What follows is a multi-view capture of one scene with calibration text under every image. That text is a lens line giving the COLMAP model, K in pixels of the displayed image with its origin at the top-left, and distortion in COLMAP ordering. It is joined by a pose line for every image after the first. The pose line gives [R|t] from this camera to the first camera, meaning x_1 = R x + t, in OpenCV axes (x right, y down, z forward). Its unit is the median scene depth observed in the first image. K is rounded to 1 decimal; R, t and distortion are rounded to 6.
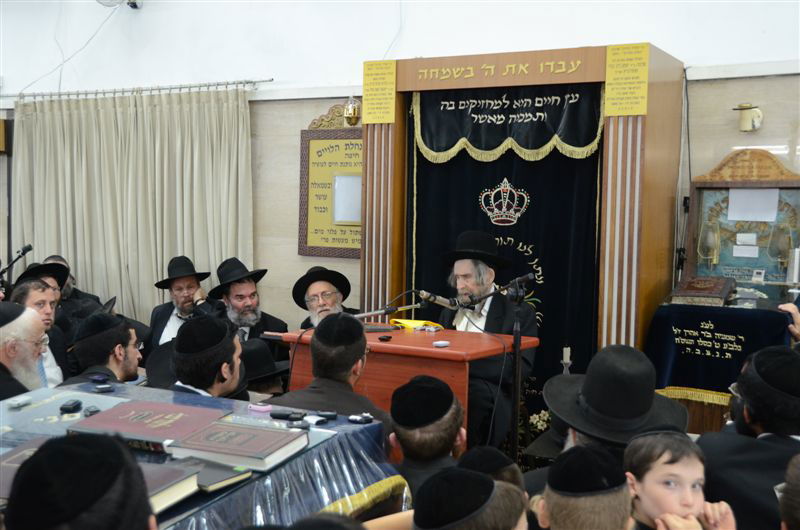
lens RADIAL K [[1026.6, 0, 391.7], [0, 1026.6, 286.7], [0, 0, 1]] dist [0.149606, 0.000000]
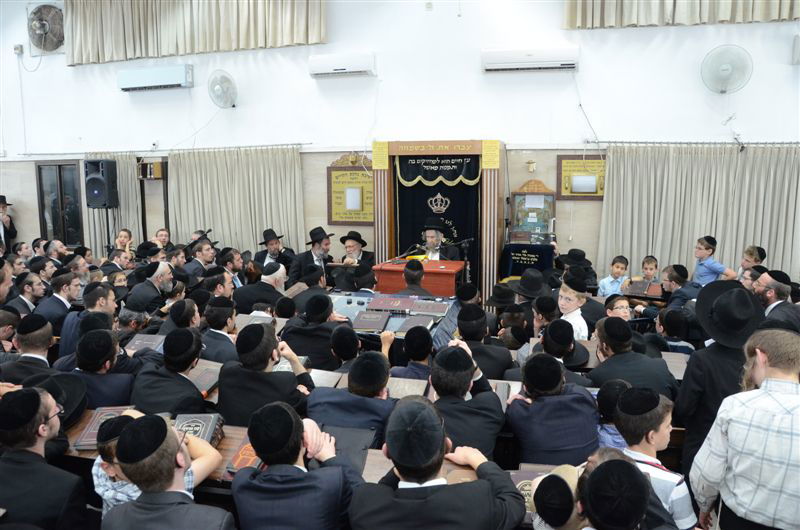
lens RADIAL K [[625.5, 0, 400.1], [0, 625.5, 266.9], [0, 0, 1]] dist [-0.090652, 0.066644]
pose [[0.972101, -0.064458, 0.225532, -0.306631], [0.045008, 0.994893, 0.090348, -0.069647], [-0.230204, -0.077676, 0.970037, -0.373487]]
